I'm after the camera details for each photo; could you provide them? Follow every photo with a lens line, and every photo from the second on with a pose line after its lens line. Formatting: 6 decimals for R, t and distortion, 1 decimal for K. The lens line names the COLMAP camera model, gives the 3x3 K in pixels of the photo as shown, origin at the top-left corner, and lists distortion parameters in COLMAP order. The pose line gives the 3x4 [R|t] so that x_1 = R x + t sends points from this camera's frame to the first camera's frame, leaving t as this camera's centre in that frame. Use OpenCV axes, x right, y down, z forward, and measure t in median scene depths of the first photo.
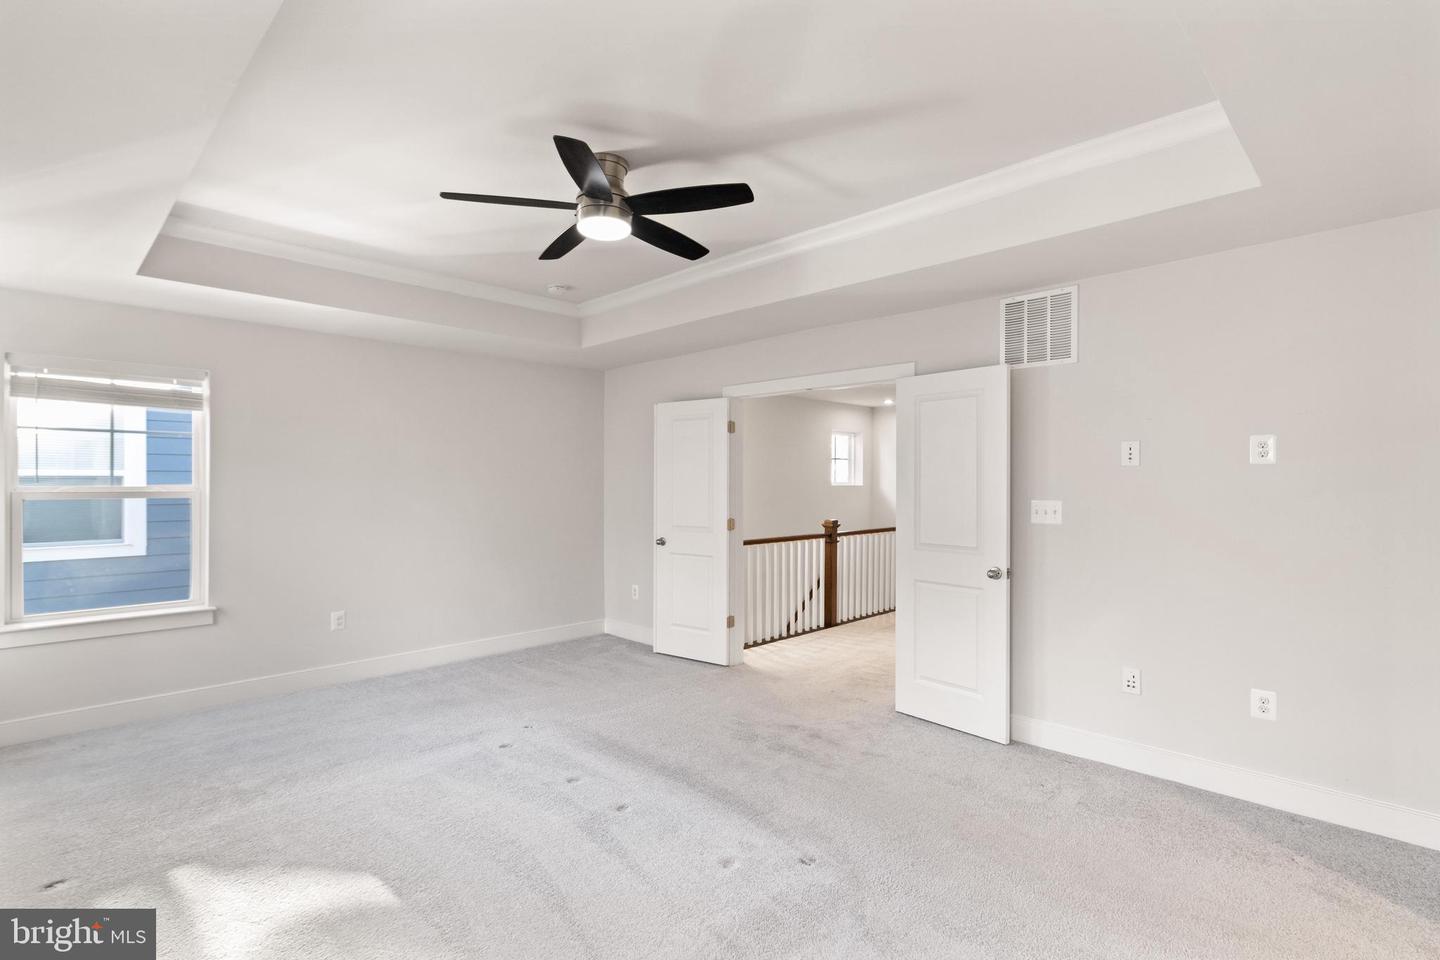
lens RADIAL K [[686.1, 0, 718.6], [0, 686.1, 466.7], [0, 0, 1]] dist [0.000679, 0.000538]
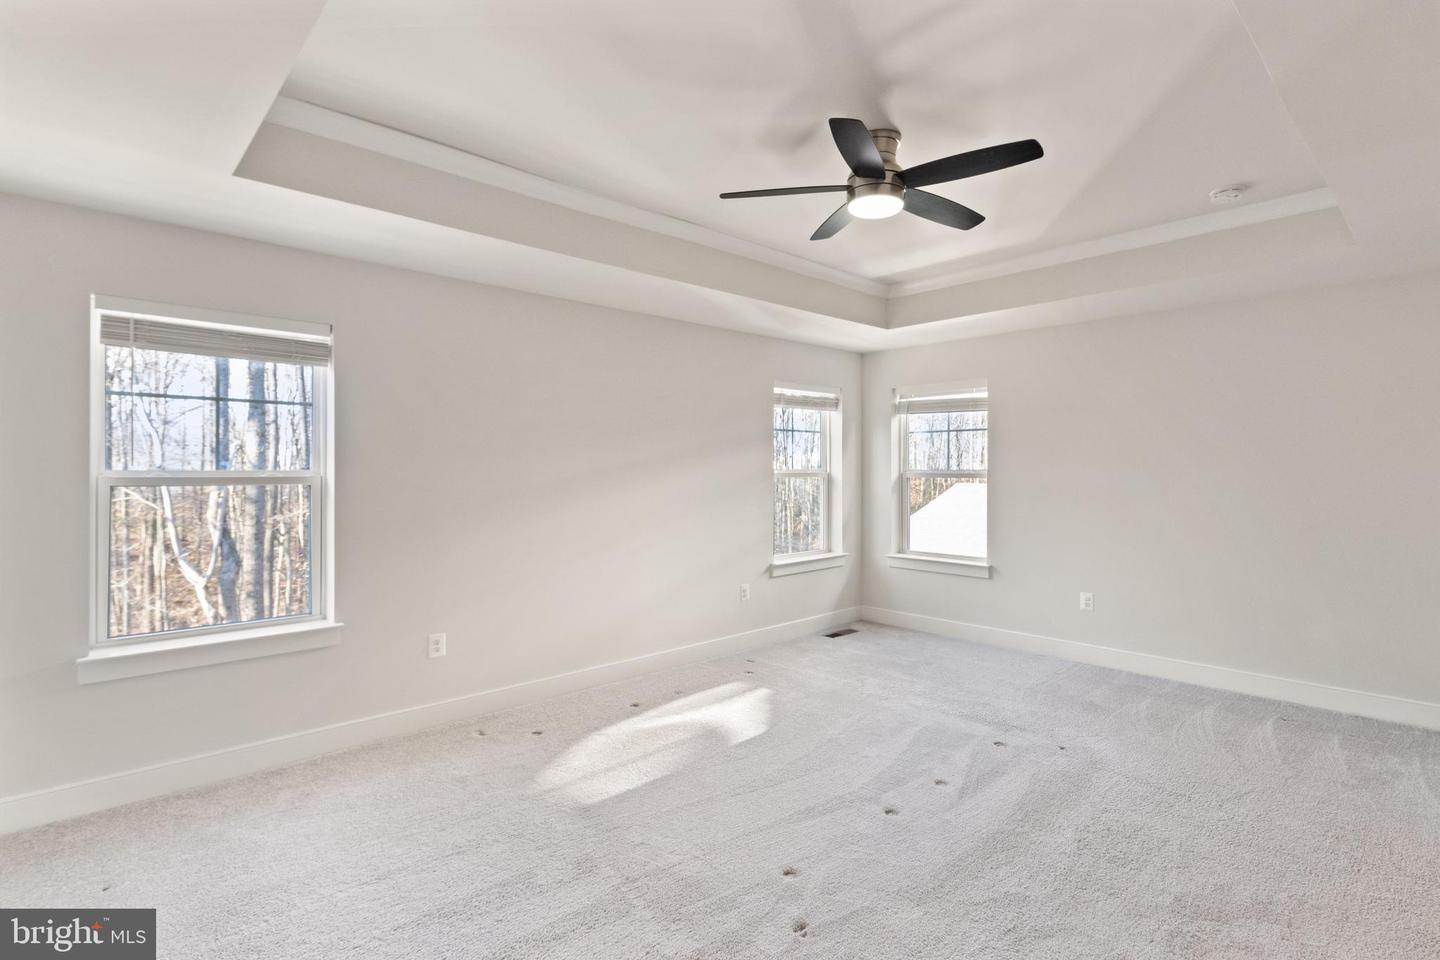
lens RADIAL K [[702.3, 0, 718.1], [0, 702.3, 462.2], [0, 0, 1]] dist [0.000311, 0.000145]
pose [[-0.043205, -0.004690, -0.999055, 0.638273], [0.022743, 0.999725, -0.005677, 0.012067], [0.998807, -0.022967, -0.043087, 0.617013]]
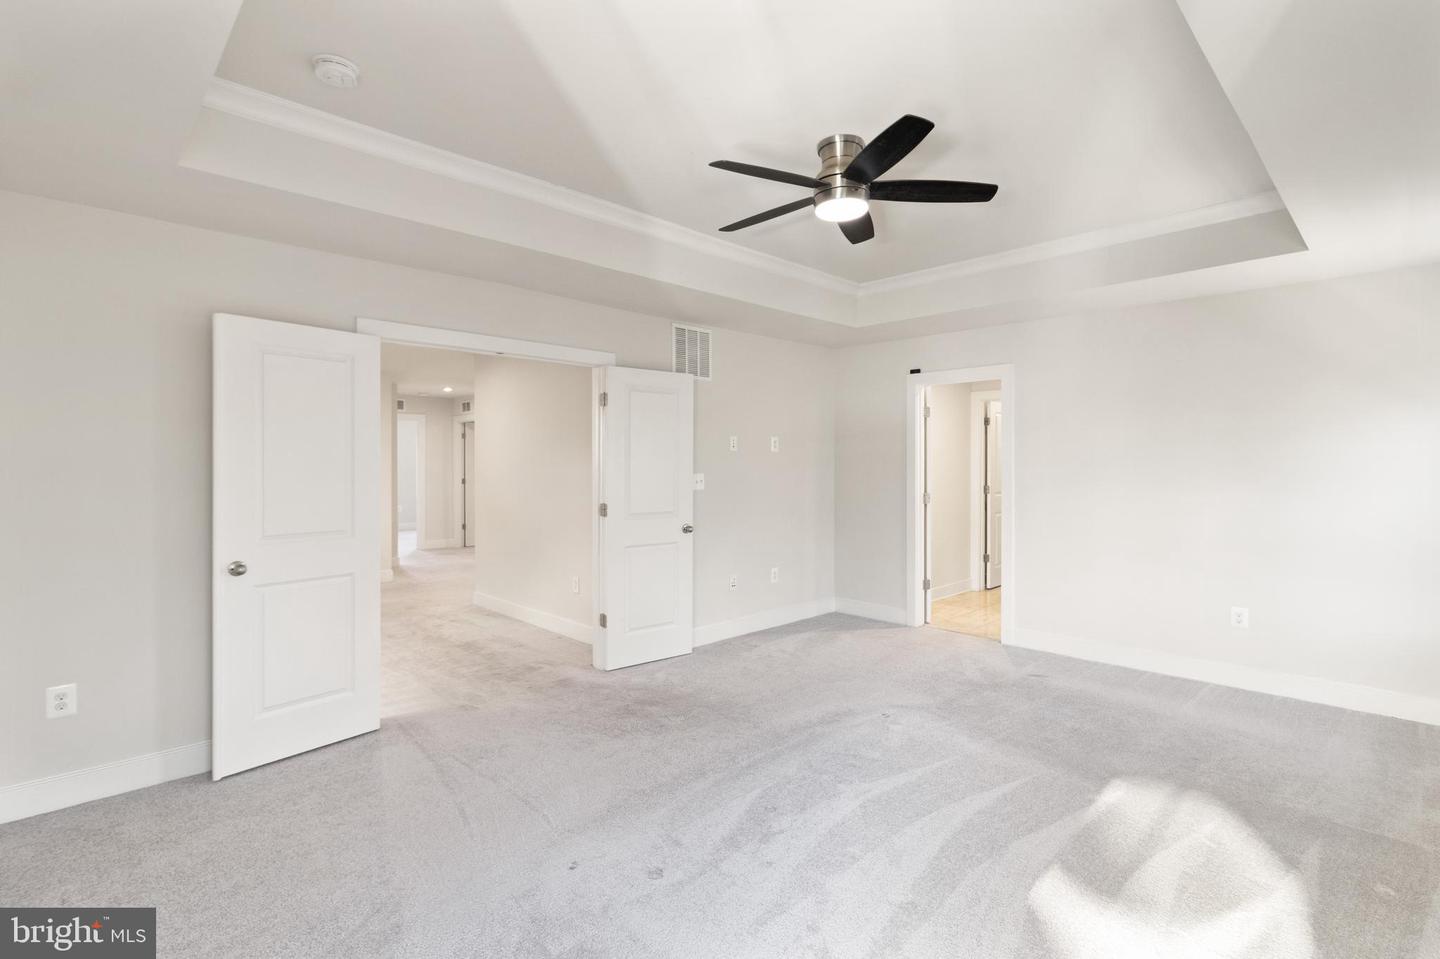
lens RADIAL K [[670.9, 0, 717.8], [0, 670.9, 456.6], [0, 0, 1]] dist [0.001625, 0.000189]
pose [[0.030569, 0.007128, 0.999507, -0.886003], [-0.022713, 0.999721, -0.006435, 0.020369], [-0.999275, -0.022505, 0.030722, 0.878946]]
